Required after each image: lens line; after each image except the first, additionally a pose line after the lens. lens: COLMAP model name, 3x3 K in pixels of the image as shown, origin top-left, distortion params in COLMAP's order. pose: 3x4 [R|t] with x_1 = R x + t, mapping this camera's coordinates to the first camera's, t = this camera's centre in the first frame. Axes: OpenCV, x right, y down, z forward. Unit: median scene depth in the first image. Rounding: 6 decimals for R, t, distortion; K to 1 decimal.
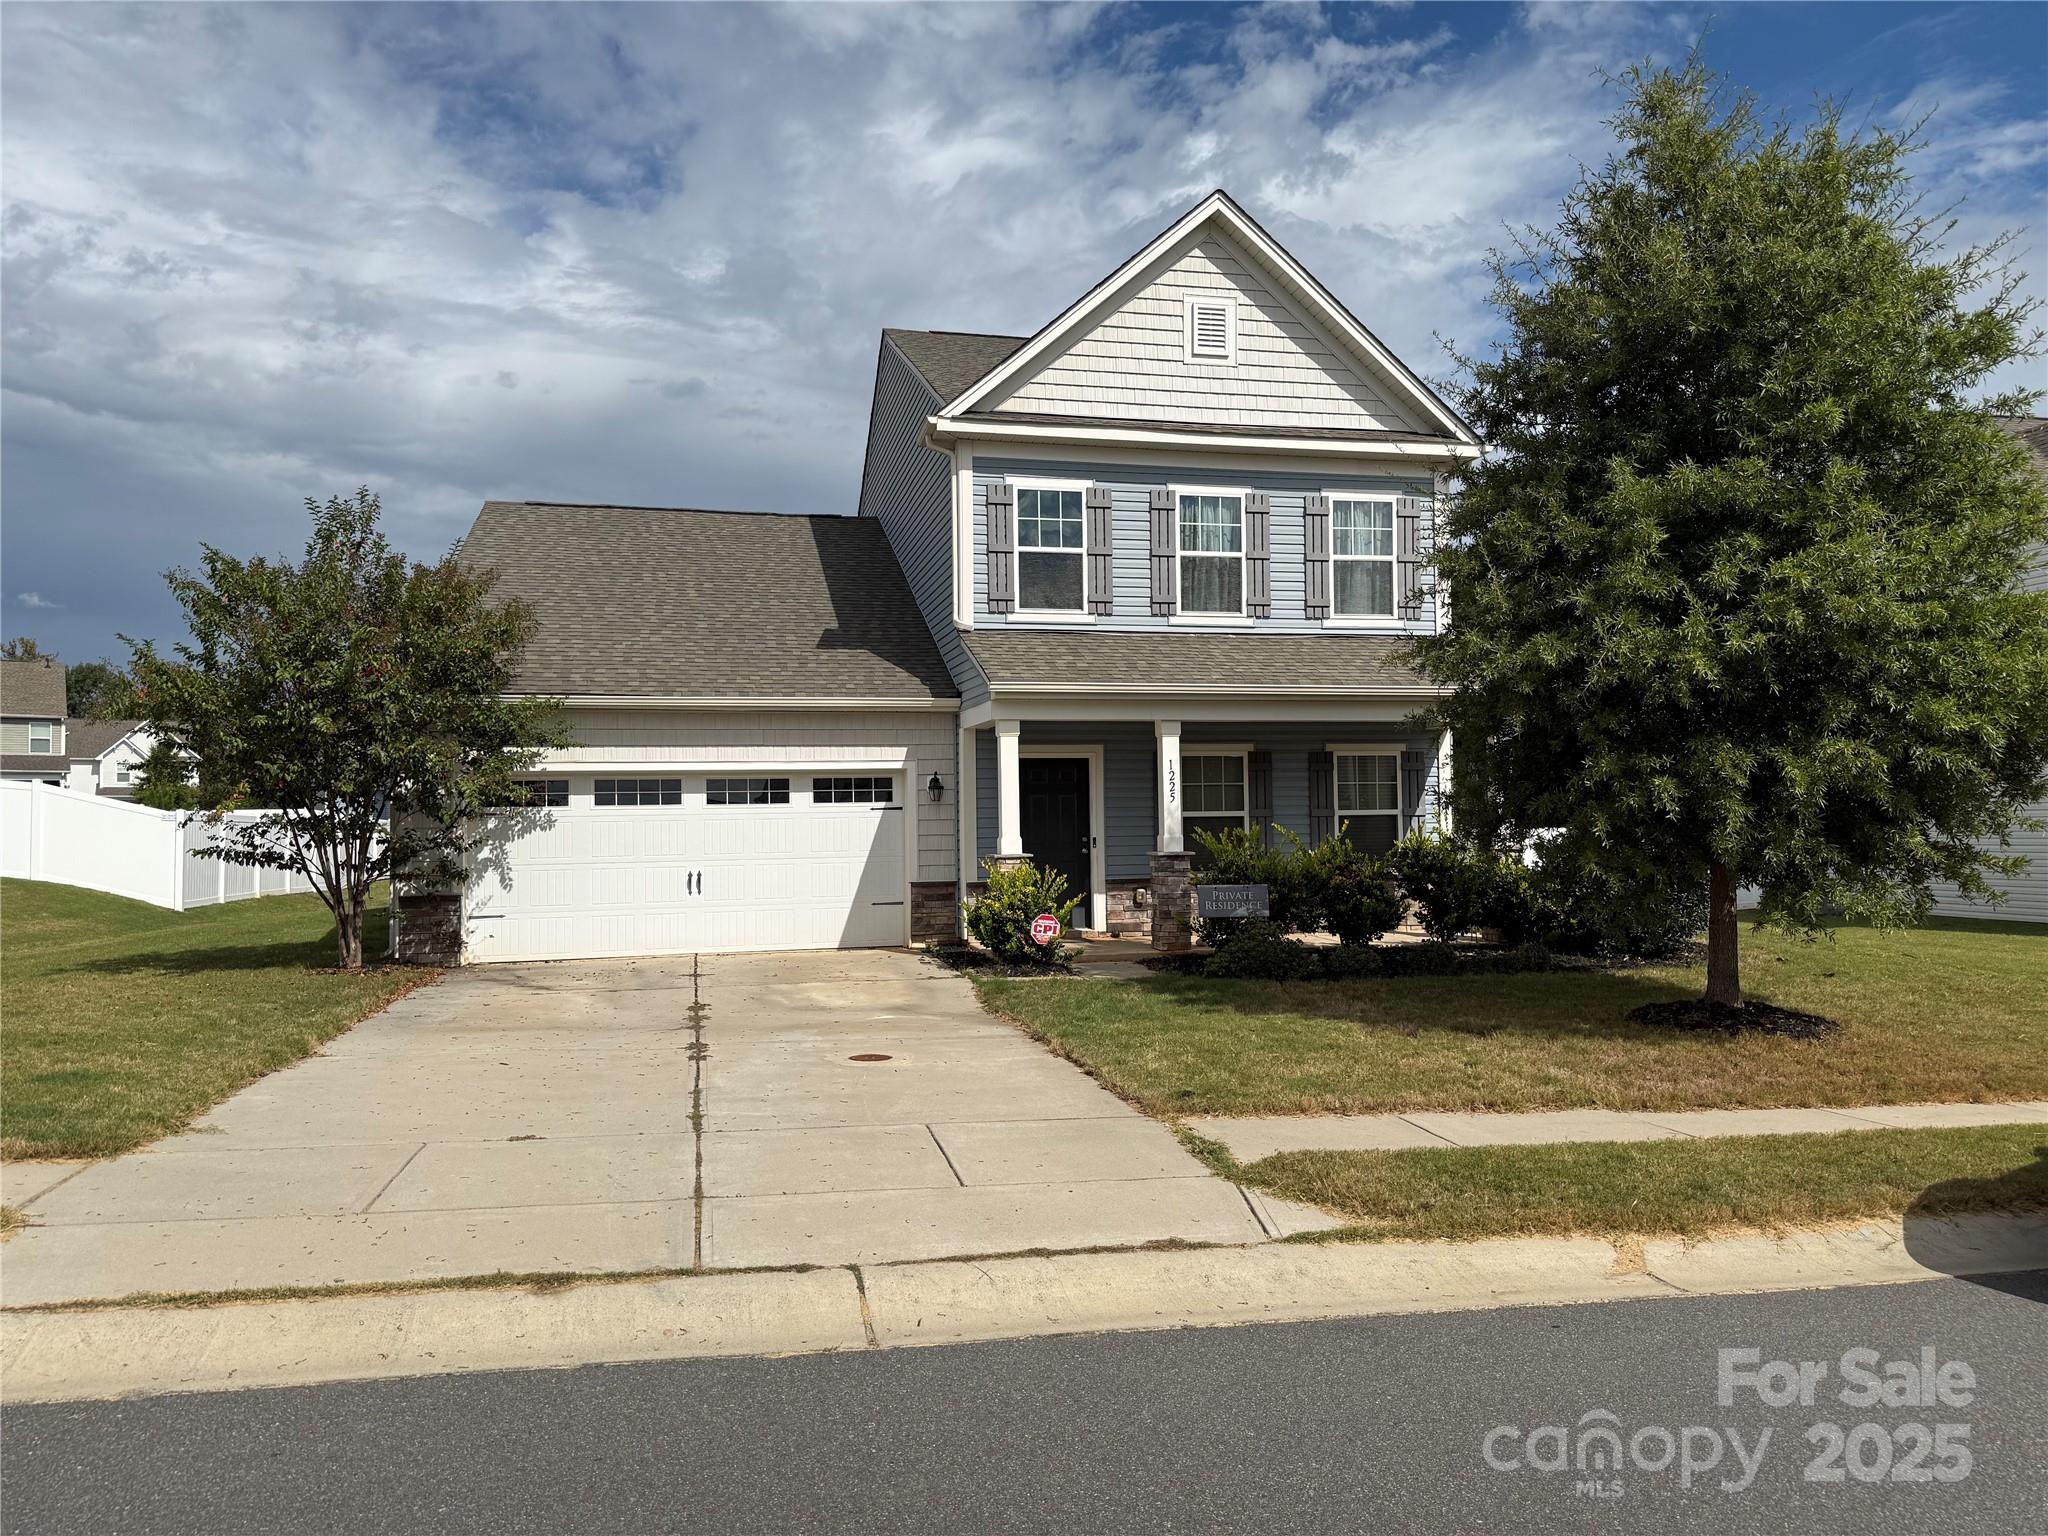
lens RADIAL K [[1429.8, 0, 1015.1], [0, 1429.8, 764.4], [0, 0, 1]] dist [0.160240, 0.000553]
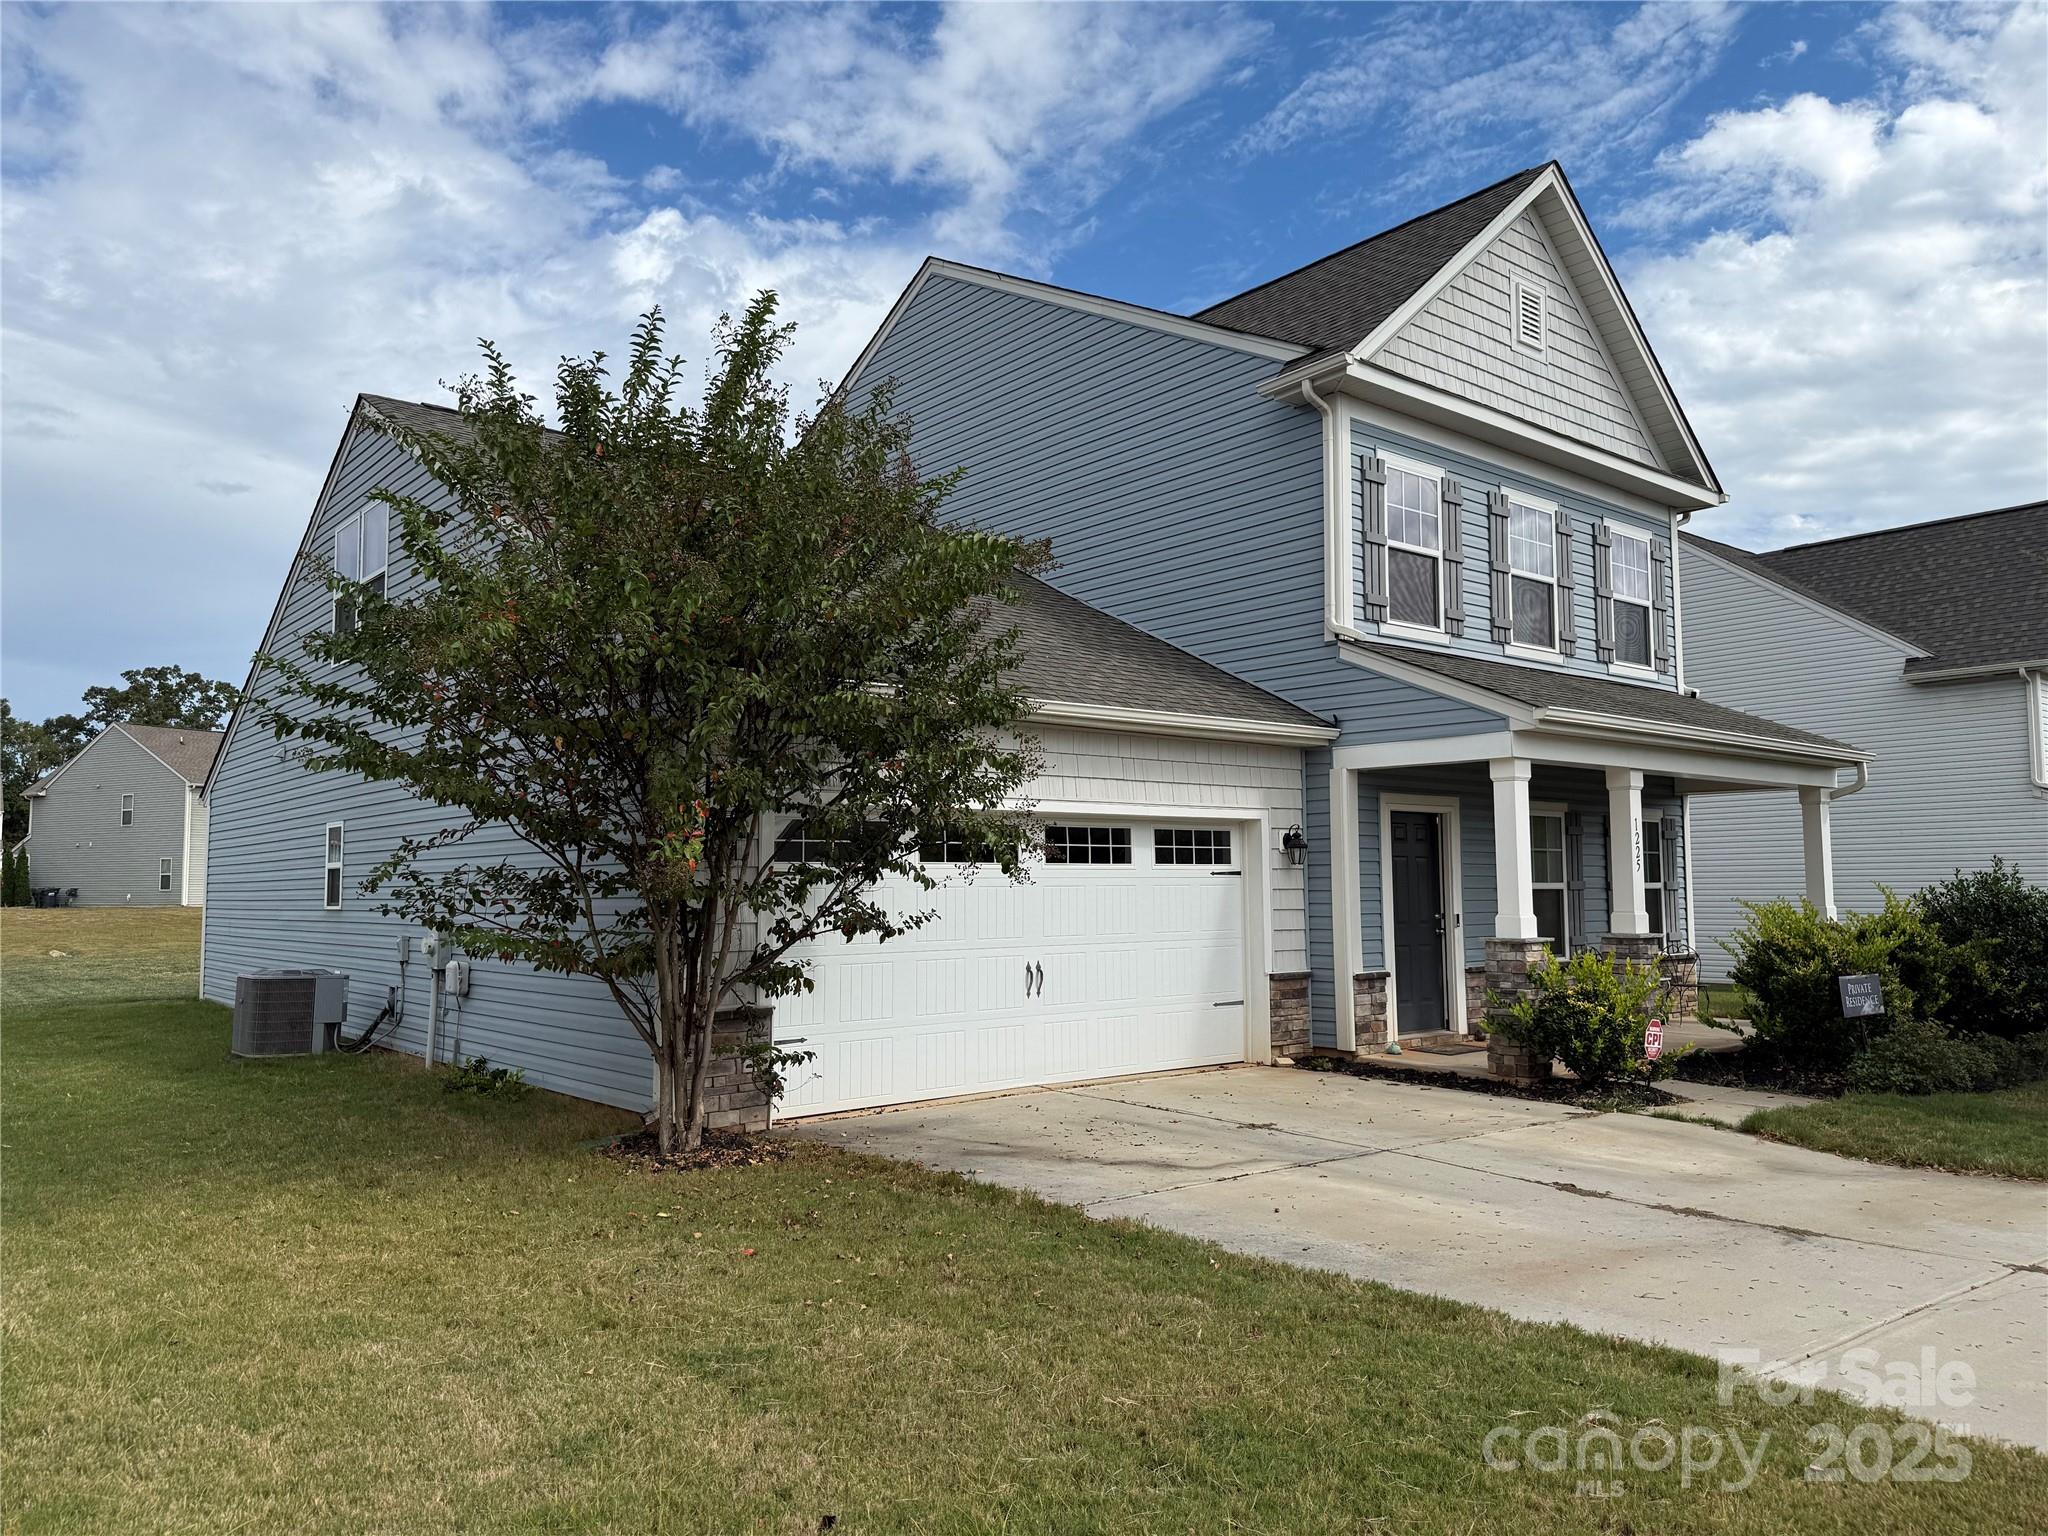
lens RADIAL K [[1404.4, 0, 1022.7], [0, 1404.4, 778.0], [0, 0, 1]] dist [0.074237, -0.000048]
pose [[0.891468, 0.042808, 0.451058, -0.510656], [-0.027697, 0.998814, -0.040053, 0.013881], [-0.452237, 0.023214, 0.891596, 0.403750]]
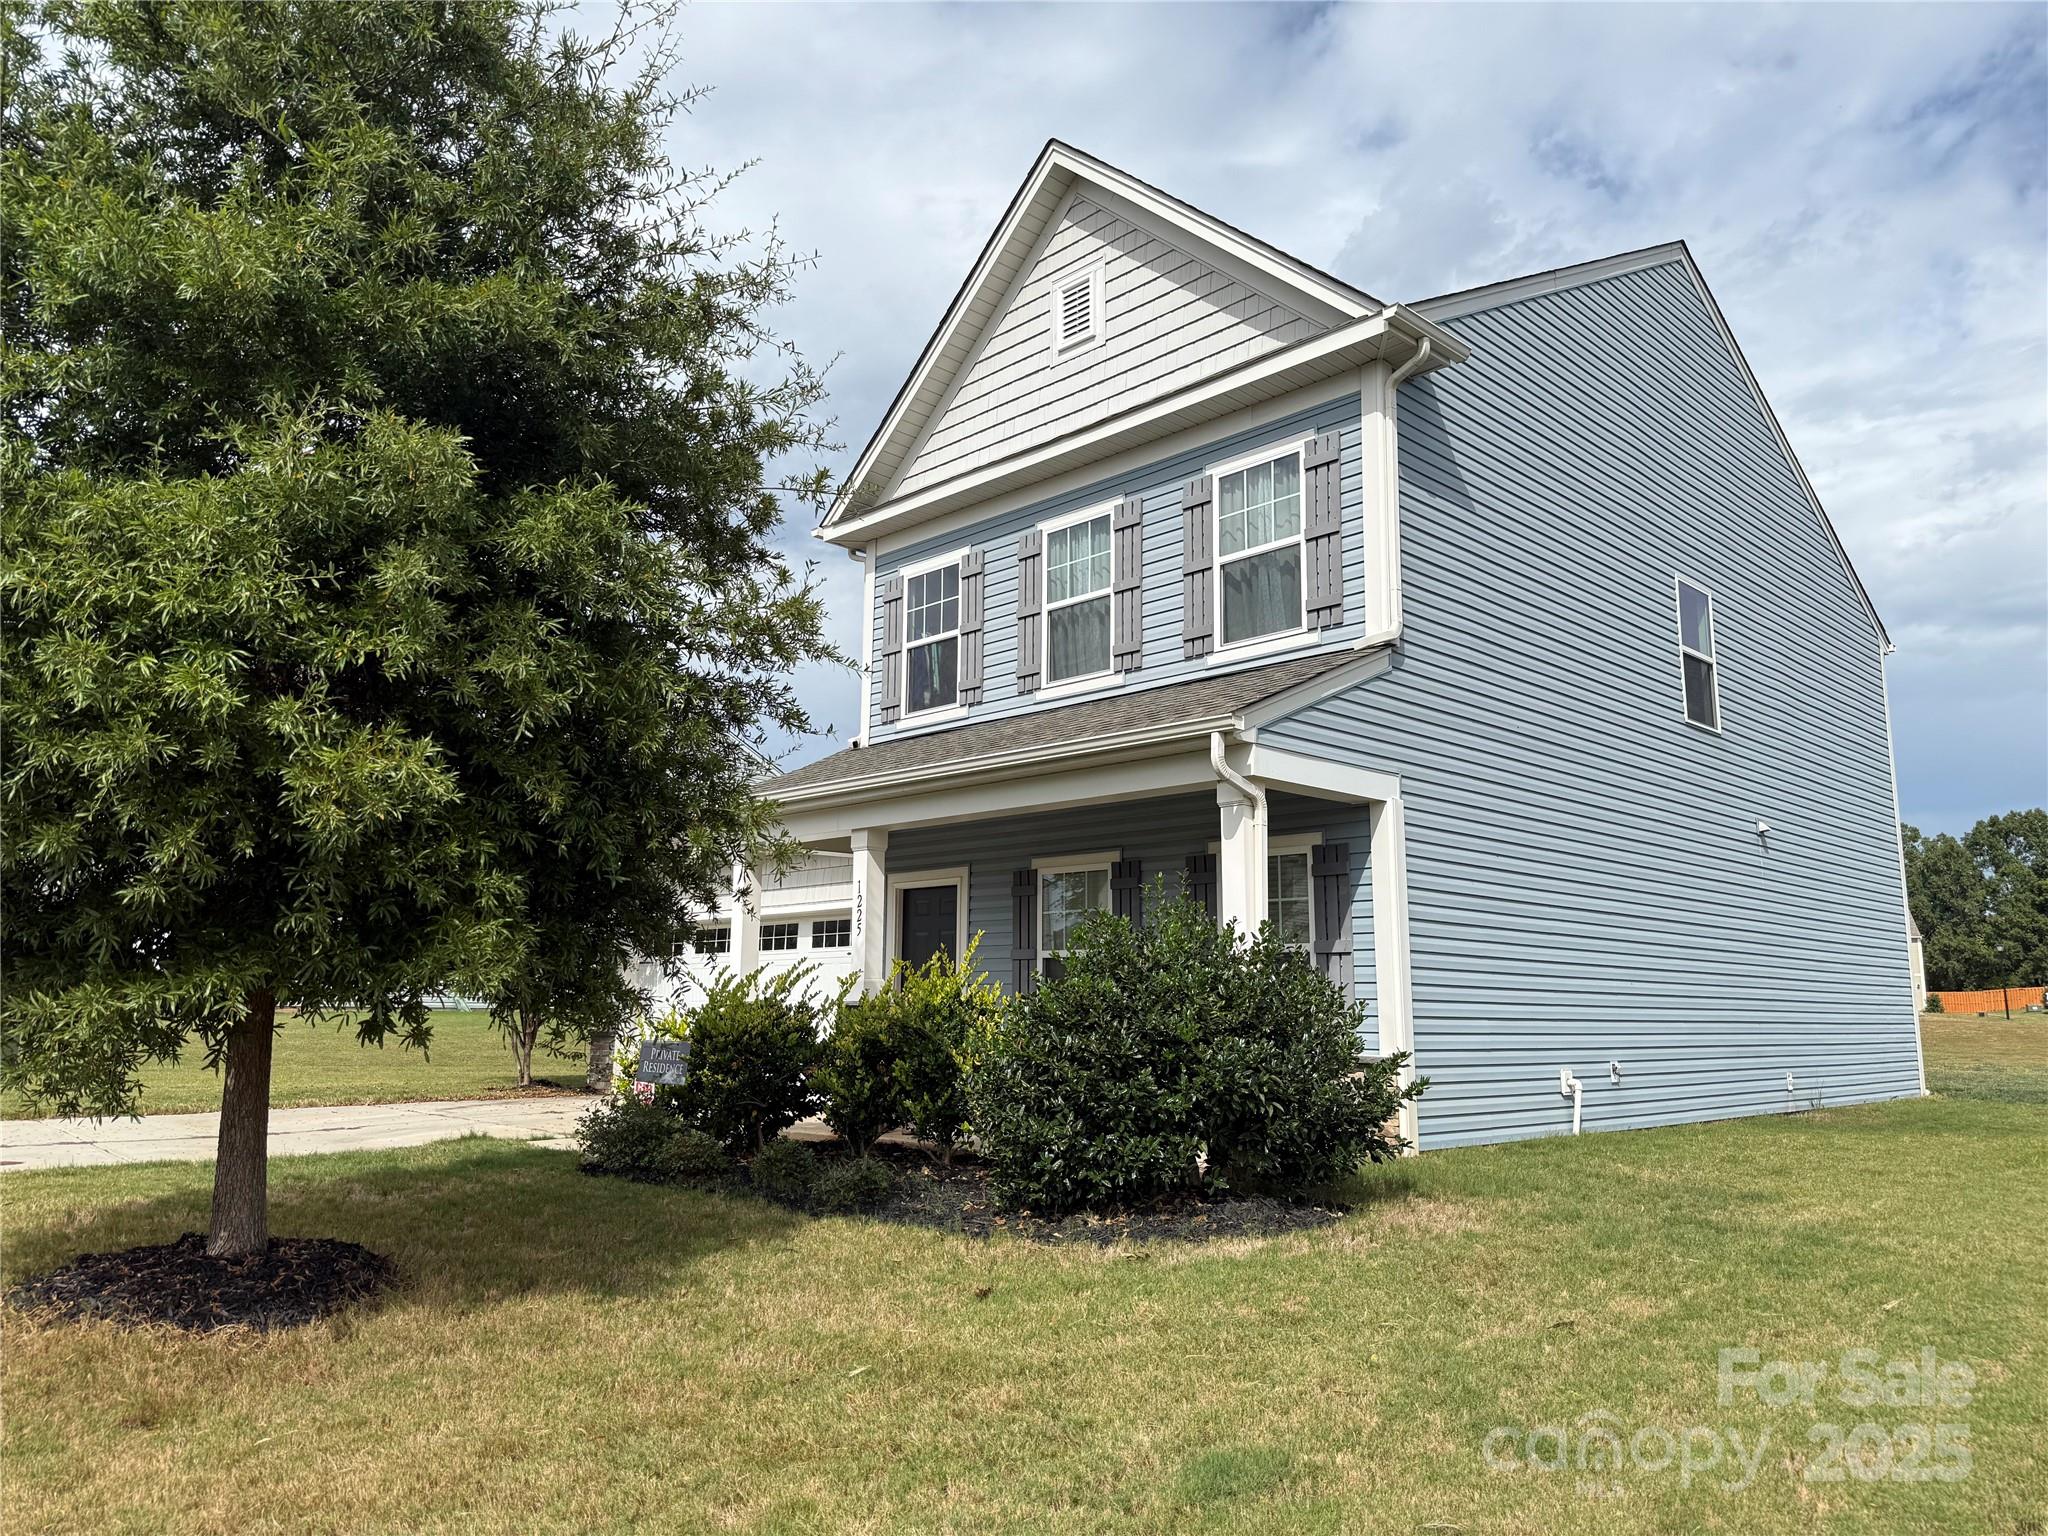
lens RADIAL K [[1429.8, 0, 1015.1], [0, 1429.8, 764.4], [0, 0, 1]] dist [0.160240, 0.000553]
pose [[0.517747, -0.127616, -0.845962, 0.747498], [0.019930, 0.990343, -0.137198, 0.039184], [0.855301, 0.054174, 0.515291, 0.610612]]
